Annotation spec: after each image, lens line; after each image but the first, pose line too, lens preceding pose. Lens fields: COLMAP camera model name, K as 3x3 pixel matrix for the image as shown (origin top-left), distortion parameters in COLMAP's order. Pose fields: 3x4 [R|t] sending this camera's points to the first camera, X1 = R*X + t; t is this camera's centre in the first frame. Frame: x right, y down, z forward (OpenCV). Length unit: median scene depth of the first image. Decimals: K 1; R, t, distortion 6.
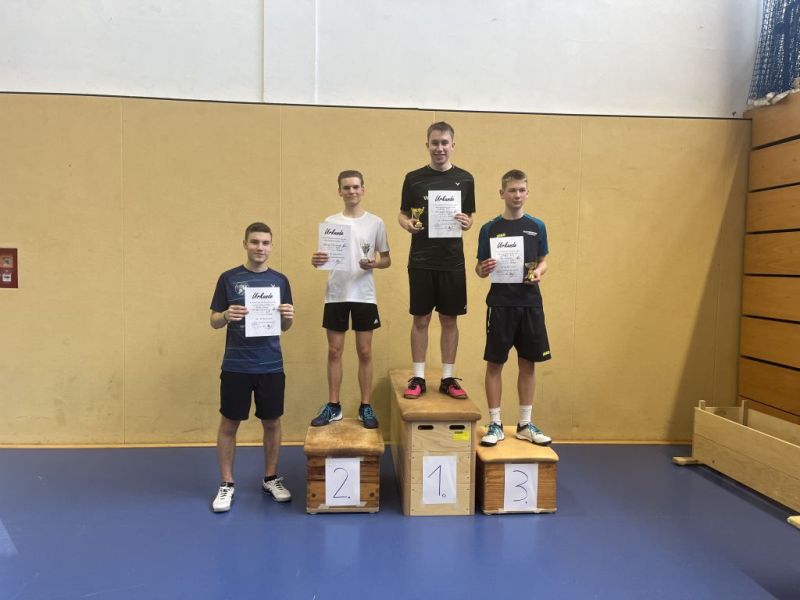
lens RADIAL K [[615.3, 0, 390.7], [0, 615.3, 298.8], [0, 0, 1]] dist [0.082271, -0.114316]
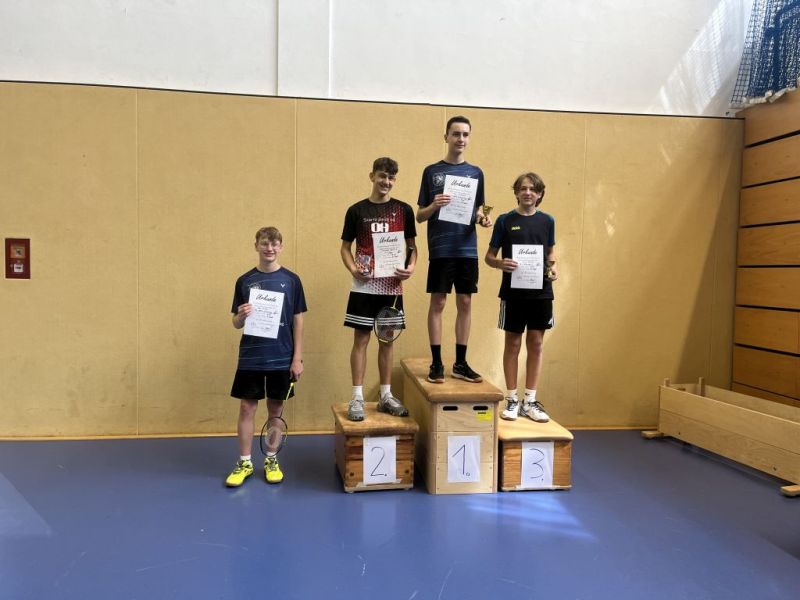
lens RADIAL K [[615.3, 0, 398.8], [0, 615.3, 300.8], [0, 0, 1]] dist [0.082271, -0.114316]
pose [[0.998744, -0.002655, 0.050026, -0.059542], [0.002999, 0.999972, -0.006784, 0.025869], [-0.050007, 0.006925, 0.998725, -0.020987]]
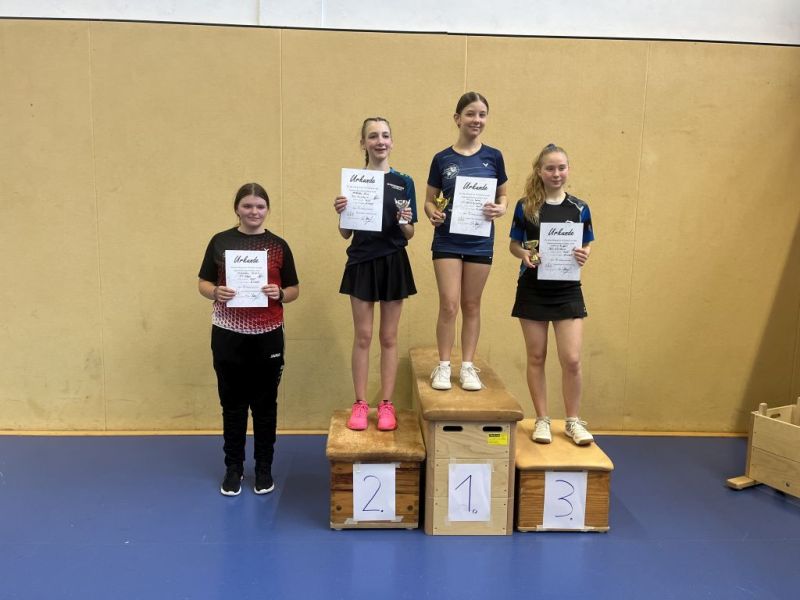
lens RADIAL K [[615.3, 0, 400.0], [0, 615.3, 303.4], [0, 0, 1]] dist [0.082271, -0.114316]
pose [[0.999607, 0.005451, -0.027508, 0.006799], [-0.003507, 0.997525, 0.070227, -0.007305], [0.027823, -0.070103, 0.997152, 0.154851]]
